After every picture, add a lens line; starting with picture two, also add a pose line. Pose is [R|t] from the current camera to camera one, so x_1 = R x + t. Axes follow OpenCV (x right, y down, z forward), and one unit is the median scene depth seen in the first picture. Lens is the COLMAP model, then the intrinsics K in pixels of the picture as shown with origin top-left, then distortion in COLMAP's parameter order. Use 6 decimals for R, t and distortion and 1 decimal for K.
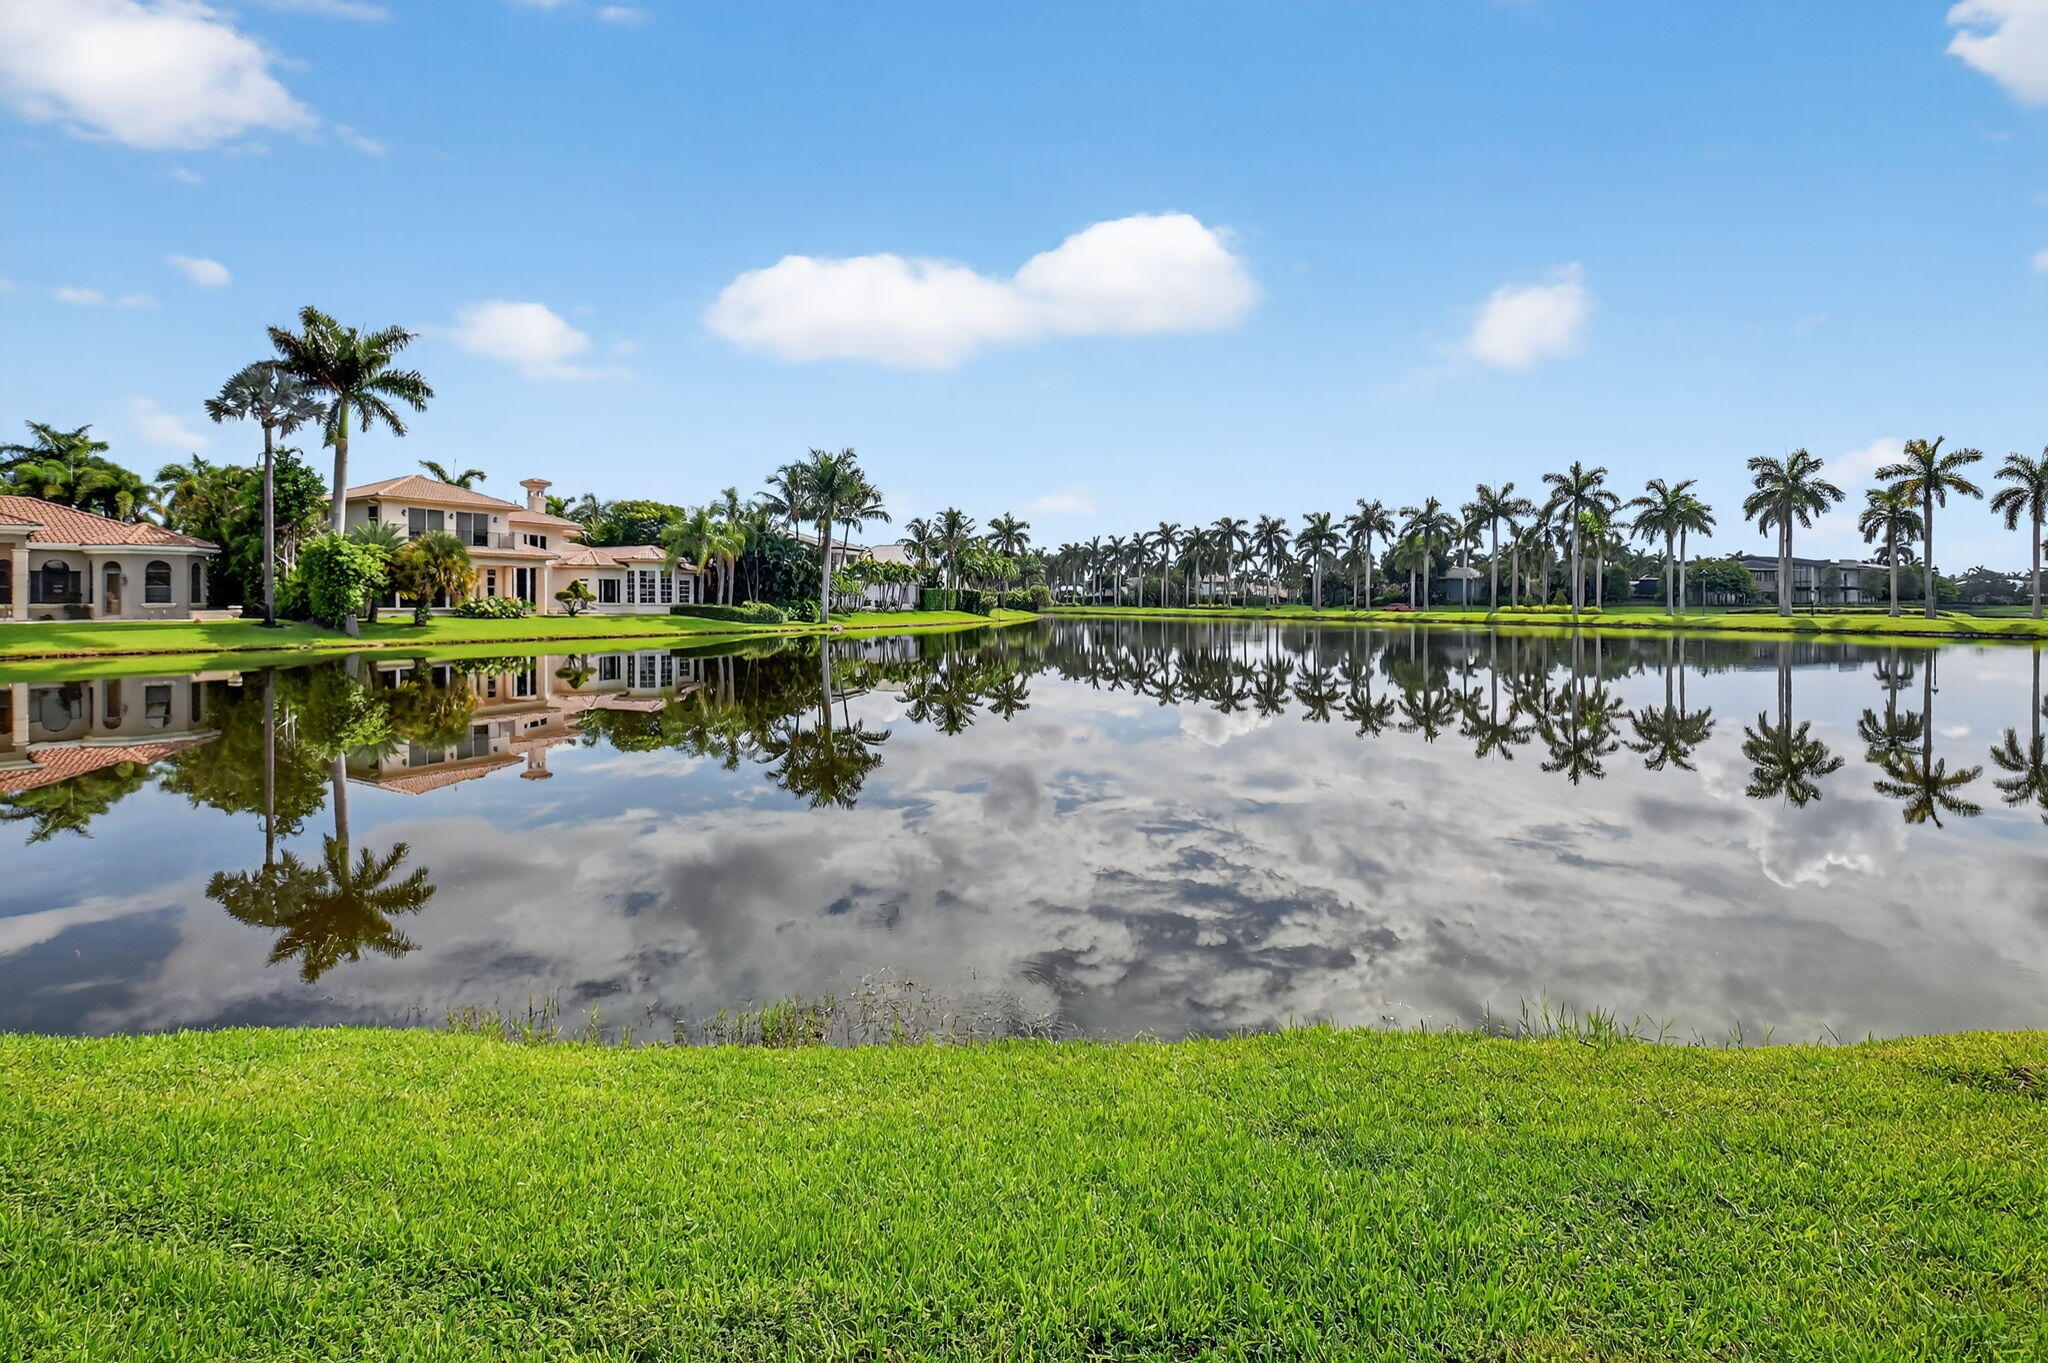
lens RADIAL K [[907.6, 0, 1004.5], [0, 907.6, 612.3], [0, 0, 1]] dist [-0.014838, -0.012063]
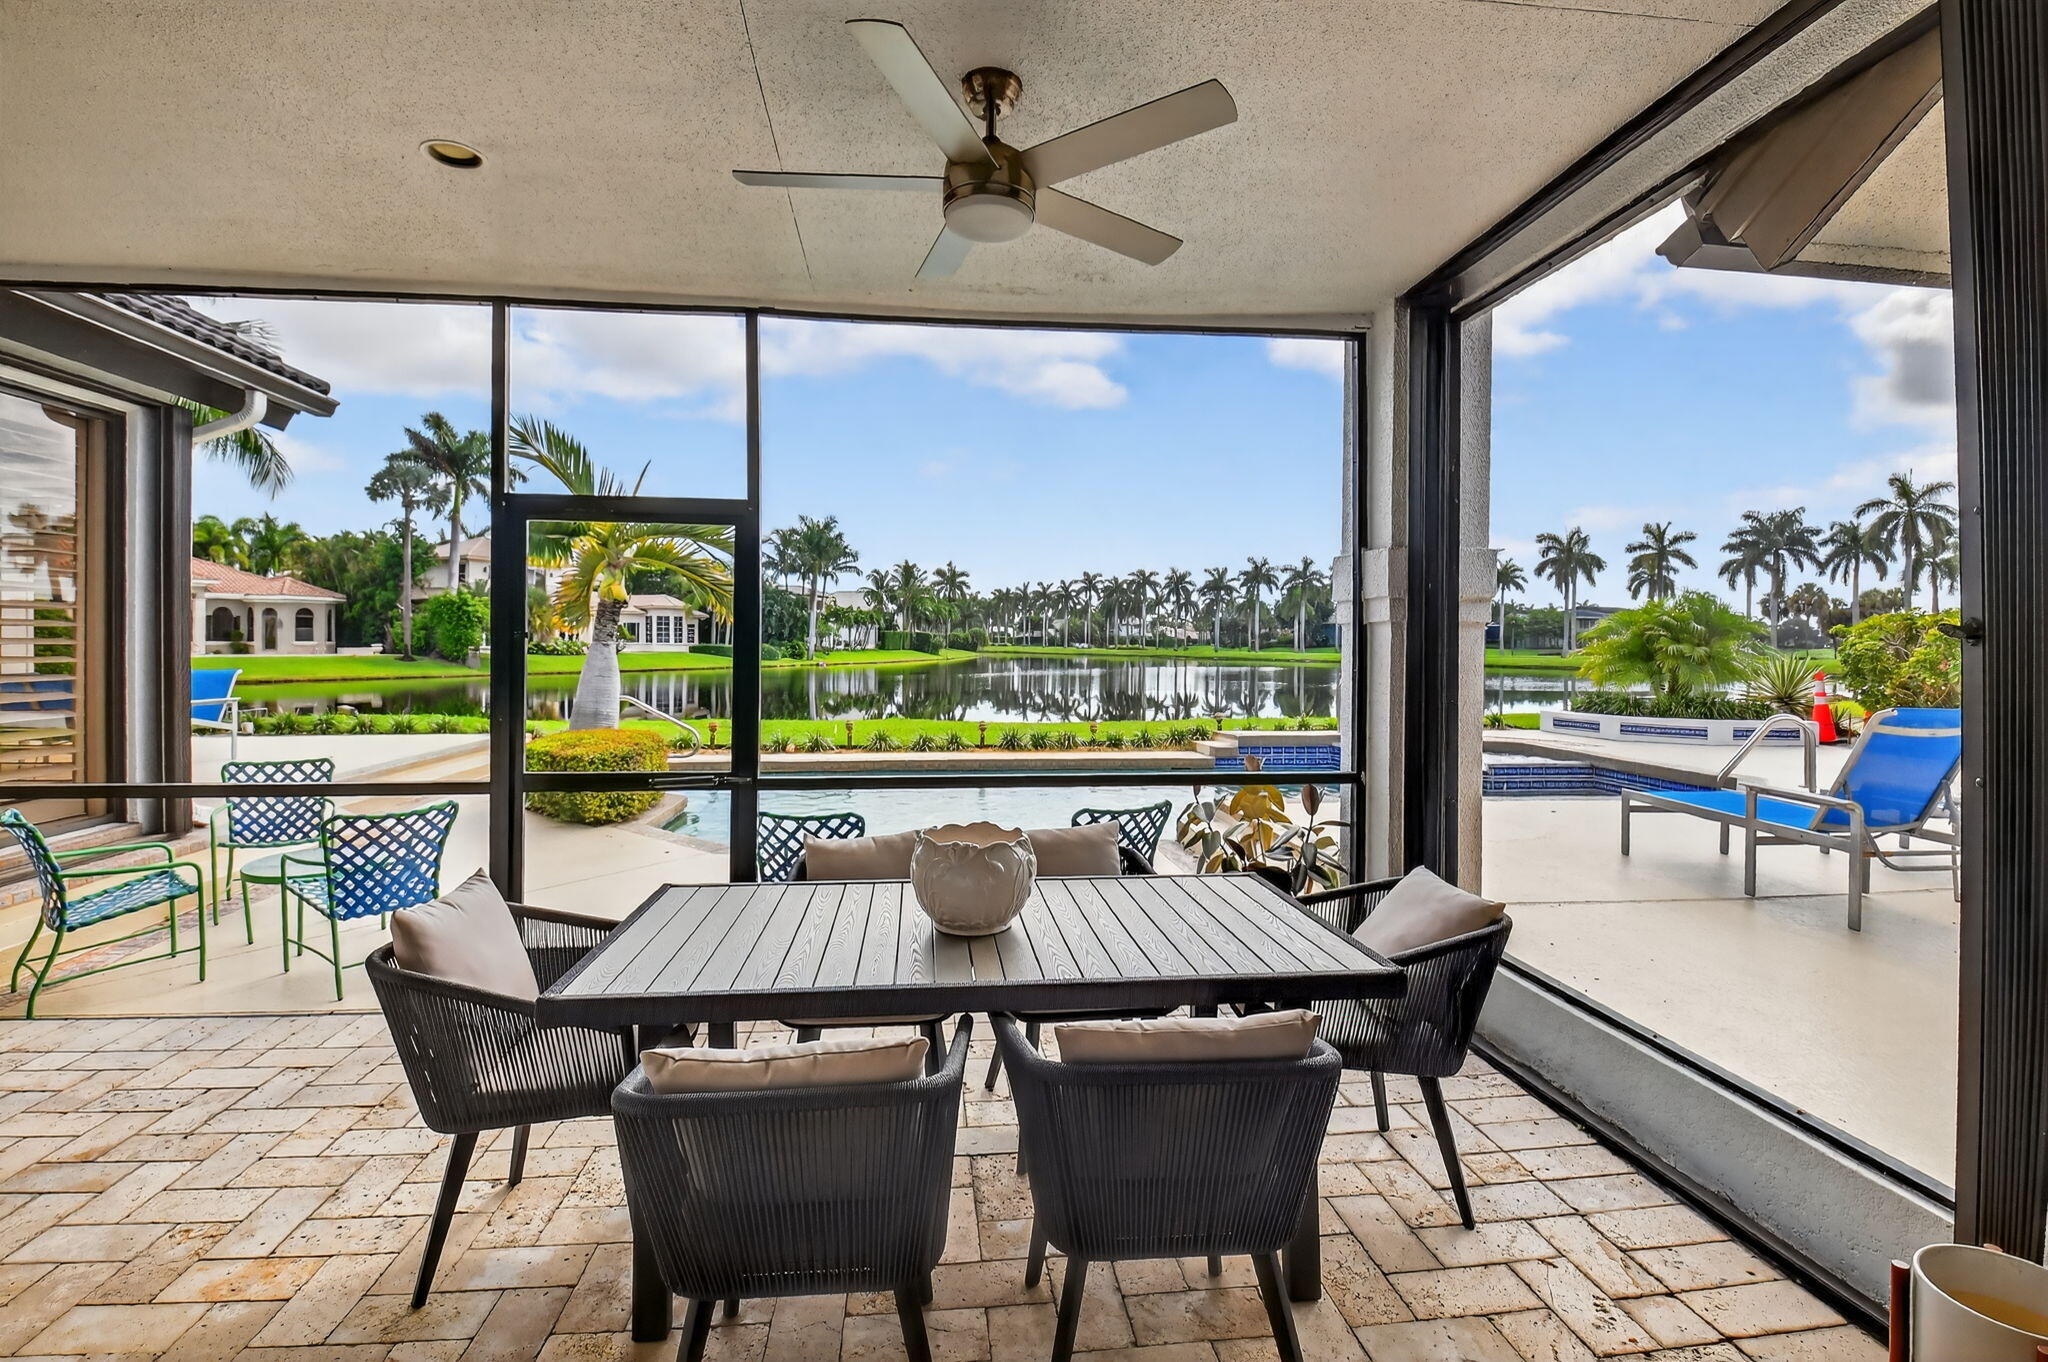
lens RADIAL K [[907.6, 0, 1022.1], [0, 907.6, 650.7], [0, 0, 1]] dist [-0.014838, -0.012063]
pose [[0.994751, 0.004118, 0.102245, -0.027981], [-0.004040, 0.999991, -0.000969, -0.000161], [-0.102248, 0.000551, 0.994759, -0.160039]]
